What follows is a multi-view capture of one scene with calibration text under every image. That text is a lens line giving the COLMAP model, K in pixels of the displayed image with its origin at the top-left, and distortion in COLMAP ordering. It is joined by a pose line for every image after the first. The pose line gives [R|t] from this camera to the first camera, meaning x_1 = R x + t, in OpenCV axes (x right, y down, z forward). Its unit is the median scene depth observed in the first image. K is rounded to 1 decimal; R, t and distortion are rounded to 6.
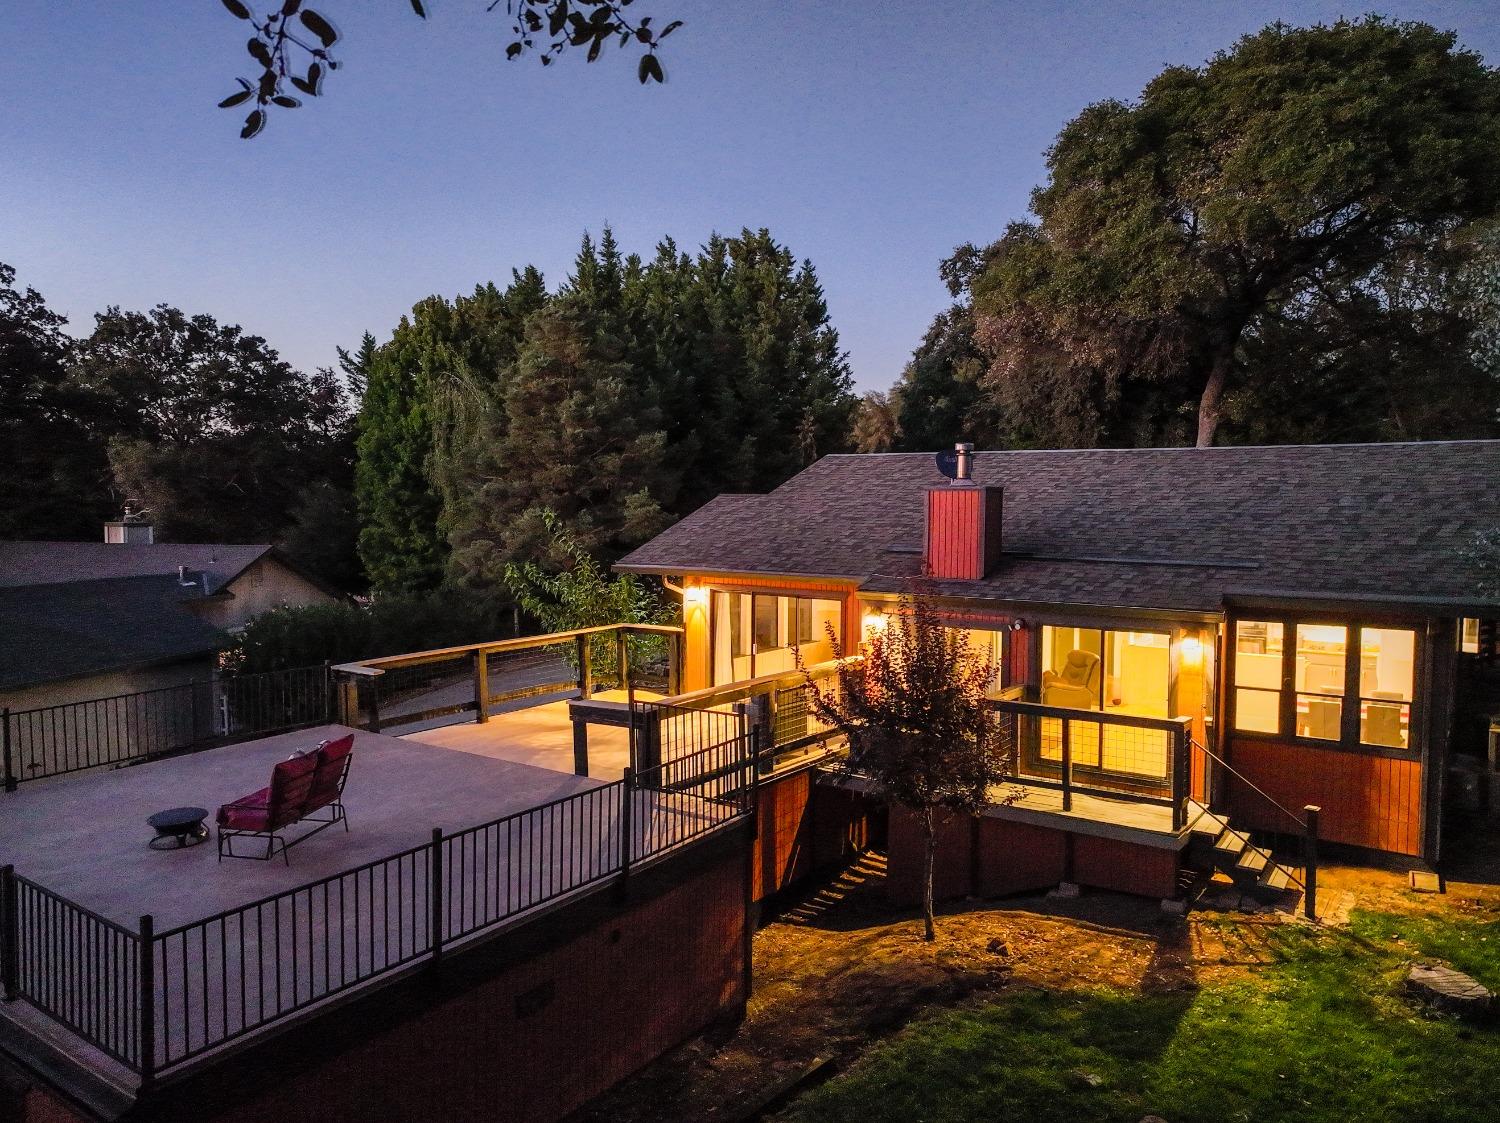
lens RADIAL K [[1059.4, 0, 750.0], [0, 1059.4, 561.5], [0, 0, 1]] dist [-0.010637, 0.032267]
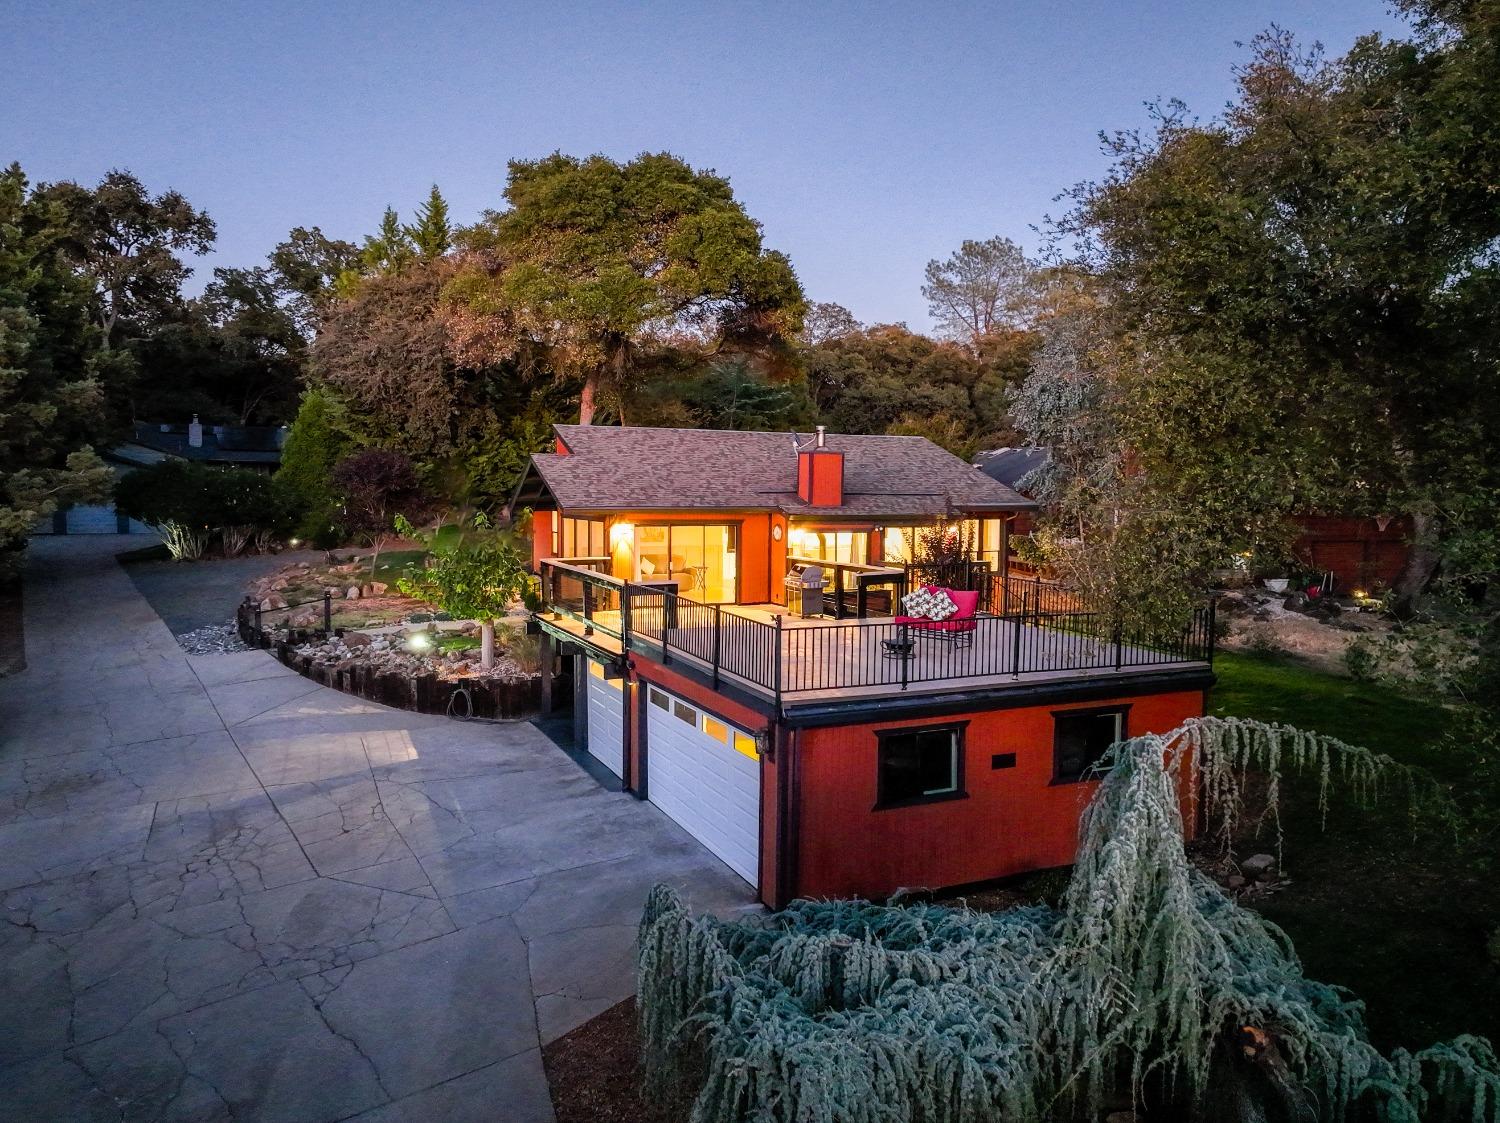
lens RADIAL K [[1054.7, 0, 750.0], [0, 1054.7, 561.5], [0, 0, 1]] dist [0.004374, 0.004232]
pose [[0.503862, -0.060805, 0.861641, -0.726764], [0.045130, 0.998010, 0.044038, 0.013899], [-0.862604, 0.016696, 0.505603, 0.135997]]
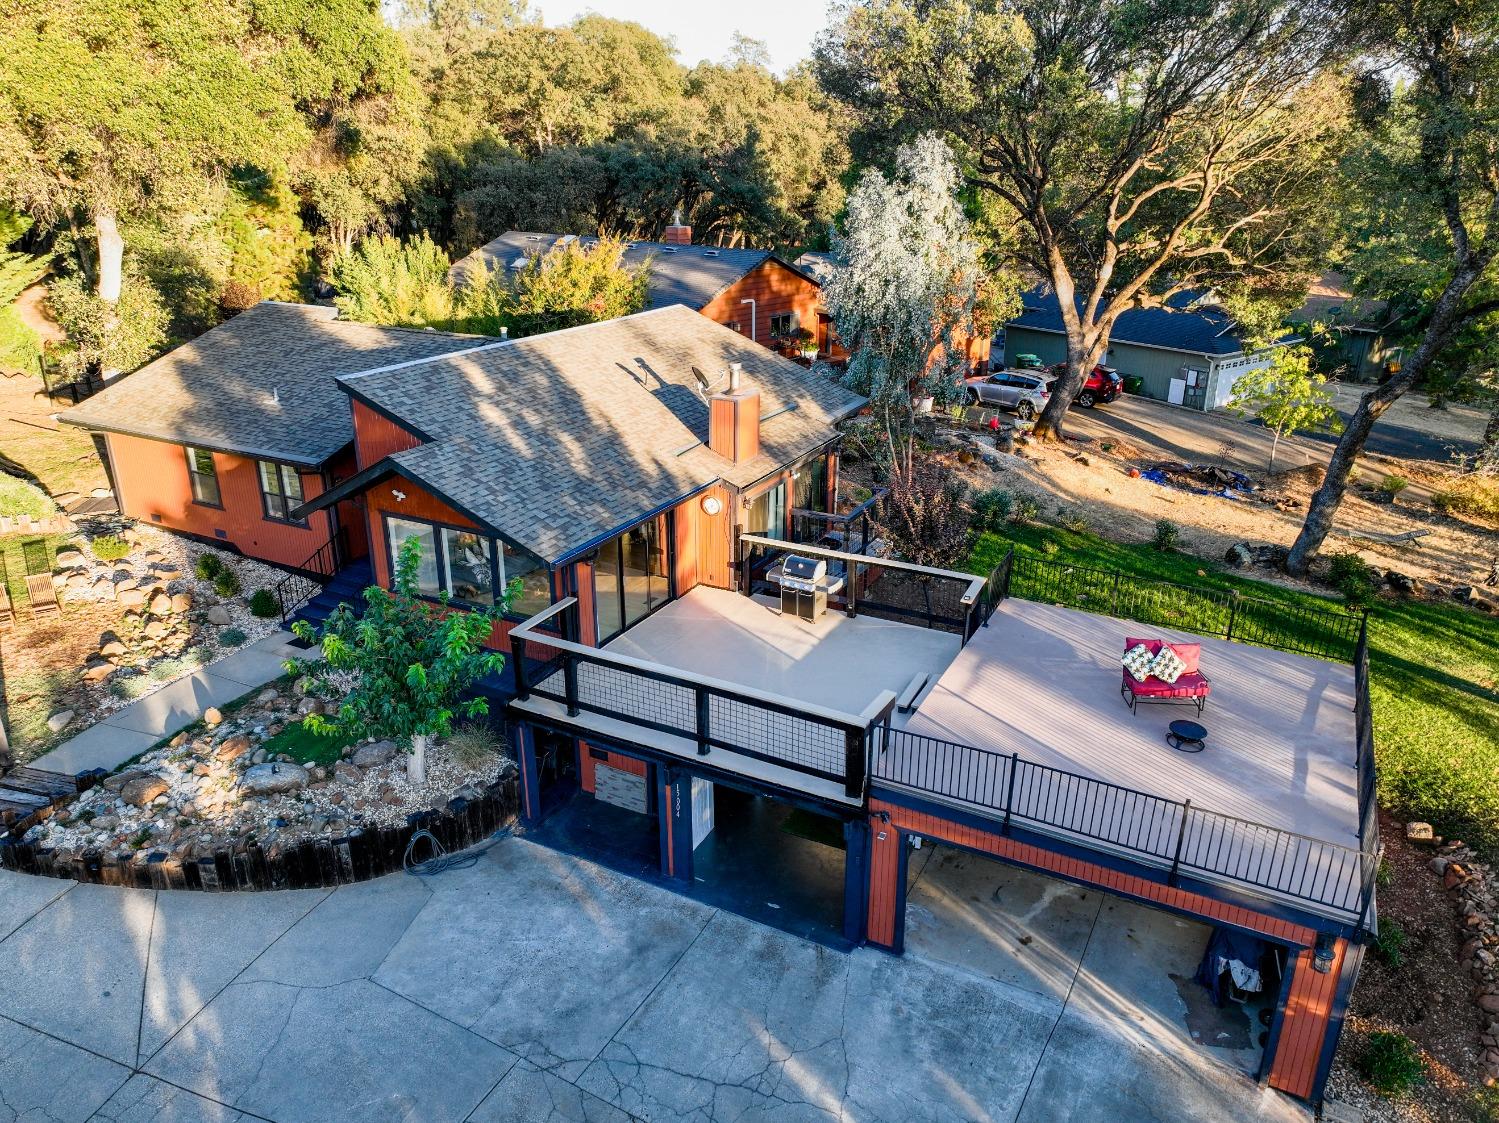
lens RADIAL K [[1049.4, 0, 749.5], [0, 1049.4, 561.5], [0, 0, 1]] dist [0.000008, 0.008492]
pose [[-0.127155, -0.360036, 0.924233, -0.633555], [0.053106, 0.927988, 0.368805, -0.205422], [-0.990460, 0.095978, -0.098879, 0.626401]]
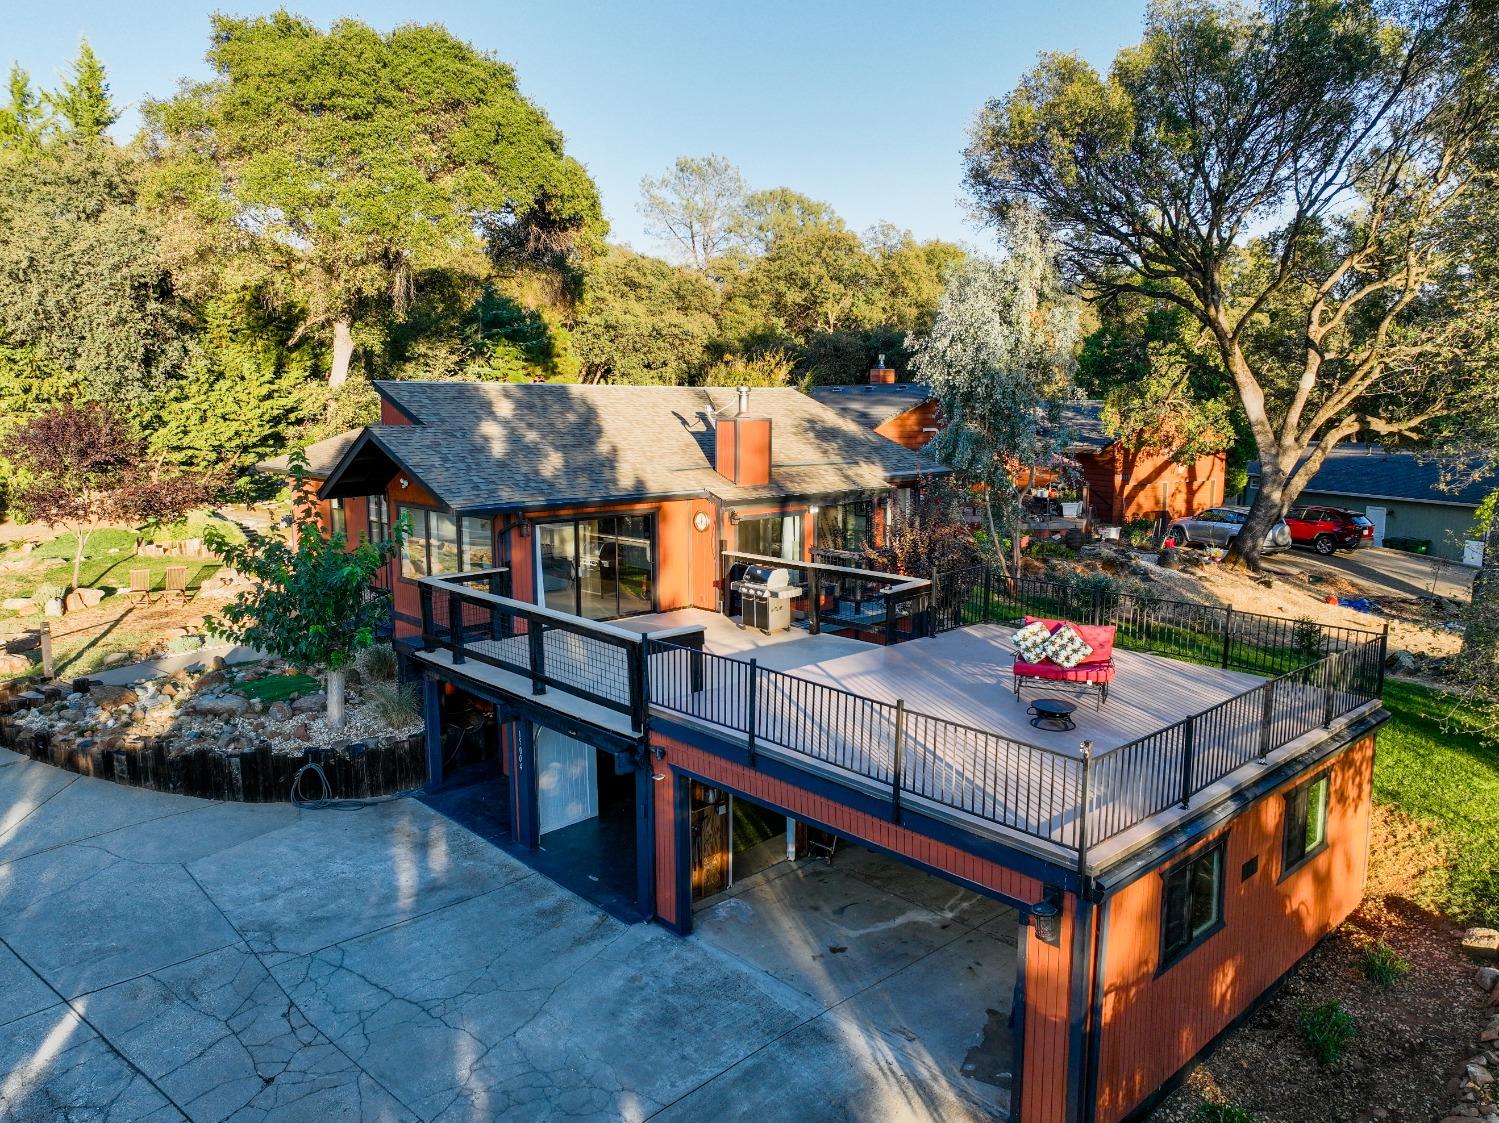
lens RADIAL K [[1051.9, 0, 749.5], [0, 1051.9, 561.5], [0, 0, 1]] dist [-0.005124, 0.020784]
pose [[0.213325, -0.147095, 0.965844, -0.633929], [0.059829, 0.988712, 0.137363, -0.040515], [-0.975148, 0.028482, 0.219718, 0.382771]]
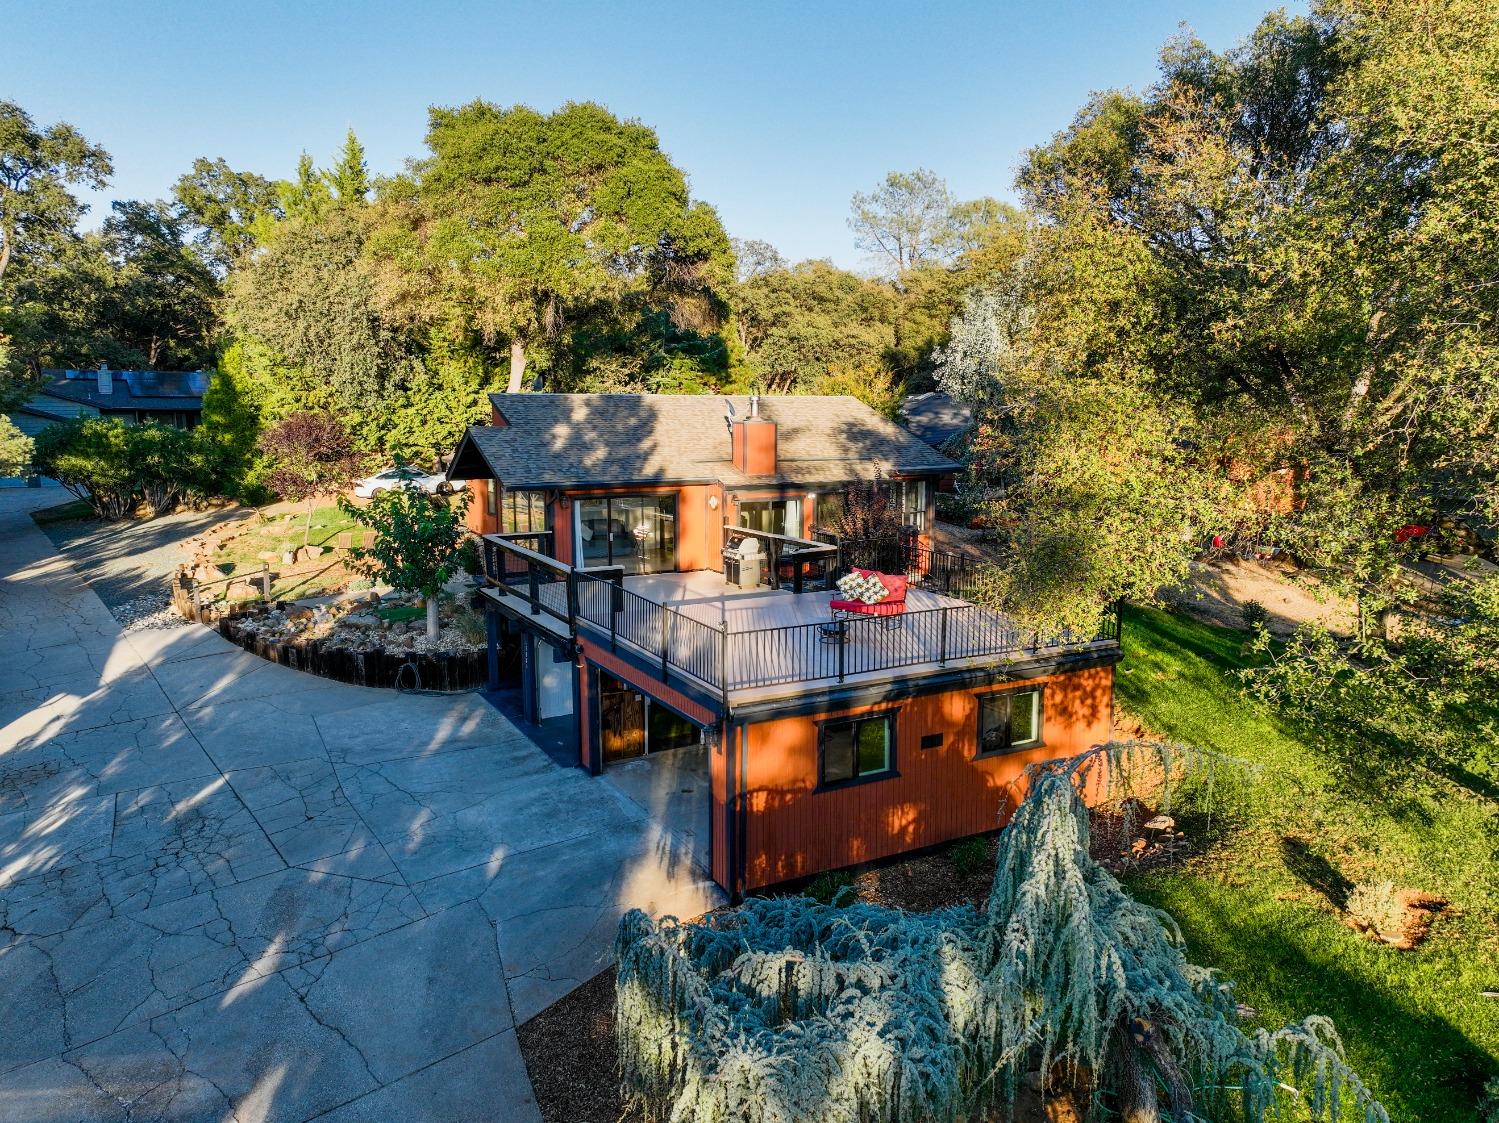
lens RADIAL K [[1051.9, 0, 749.5], [0, 1051.9, 561.5], [0, 0, 1]] dist [-0.005124, 0.020784]
pose [[0.443308, -0.132033, 0.886592, -0.751259], [0.056862, 0.991242, 0.119186, -0.026921], [-0.894564, -0.002423, 0.446933, 0.128724]]
